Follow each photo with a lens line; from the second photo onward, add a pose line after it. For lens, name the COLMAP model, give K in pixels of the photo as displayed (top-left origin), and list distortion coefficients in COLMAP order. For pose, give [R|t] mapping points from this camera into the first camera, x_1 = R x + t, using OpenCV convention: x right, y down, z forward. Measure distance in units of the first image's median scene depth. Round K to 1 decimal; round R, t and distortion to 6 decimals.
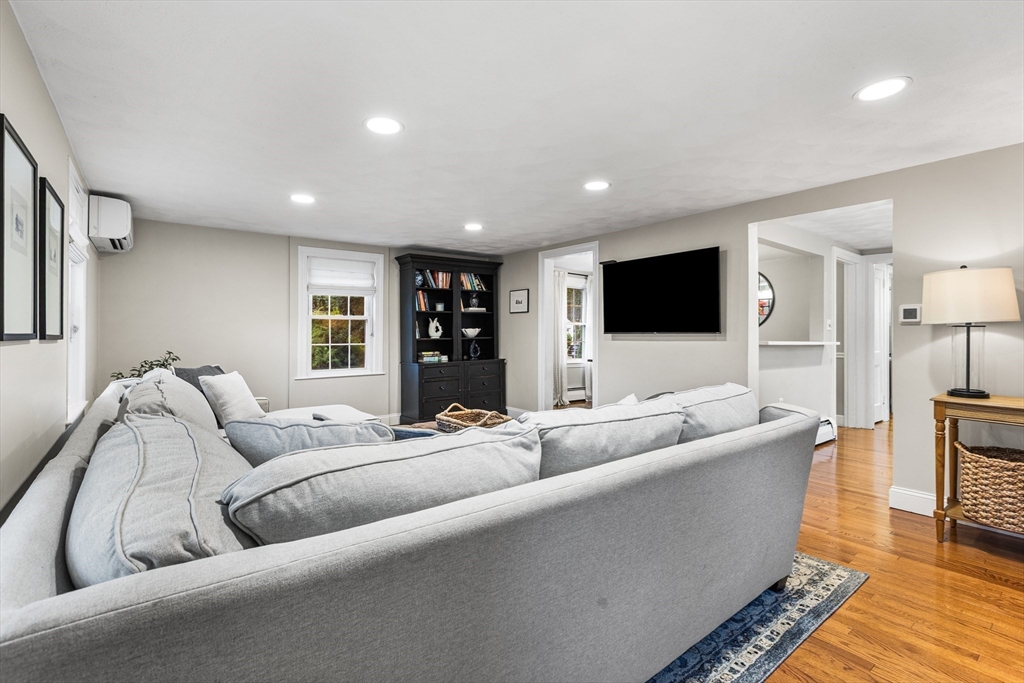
lens RADIAL K [[464.1, 0, 508.7], [0, 464.1, 336.9], [0, 0, 1]] dist [0.001112, 0.000405]
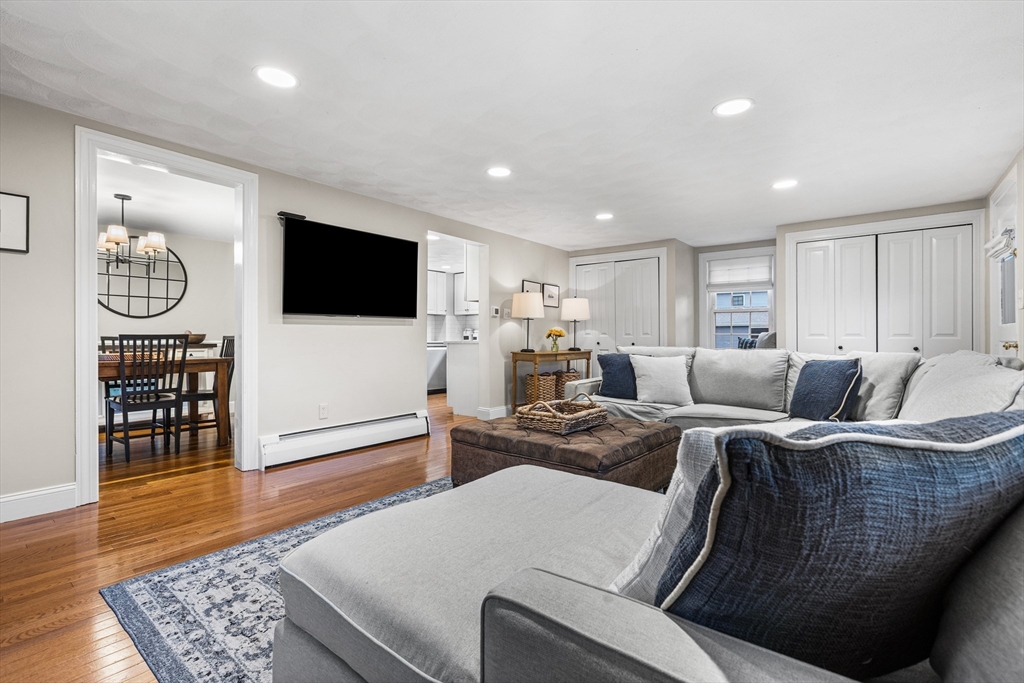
lens RADIAL K [[466.0, 0, 522.5], [0, 466.0, 338.8], [0, 0, 1]] dist [-0.001330, 0.000202]
pose [[-0.239198, -0.008270, 0.970936, -0.939854], [0.001357, 0.999960, 0.008852, 0.041074], [-0.970970, 0.003434, -0.239177, 1.323127]]
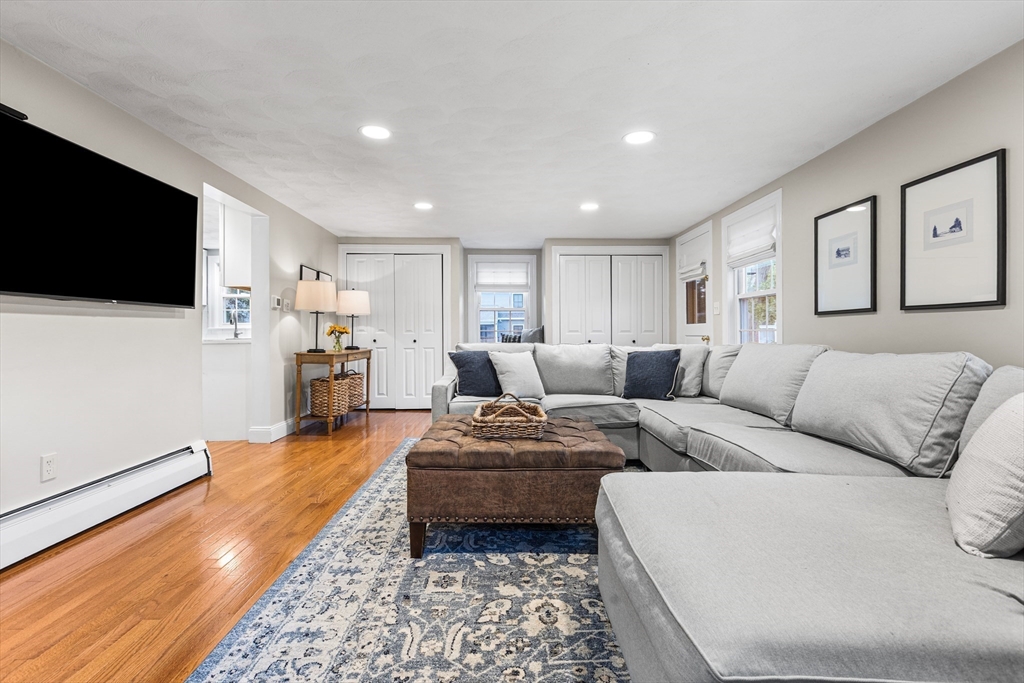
lens RADIAL K [[464.2, 0, 511.0], [0, 464.2, 333.3], [0, 0, 1]] dist [-0.000019, 0.000735]
pose [[-0.804045, -0.002068, 0.594565, -0.555464], [0.001820, 0.999981, 0.005940, 0.039126], [-0.594566, 0.005858, -0.804026, 1.723003]]
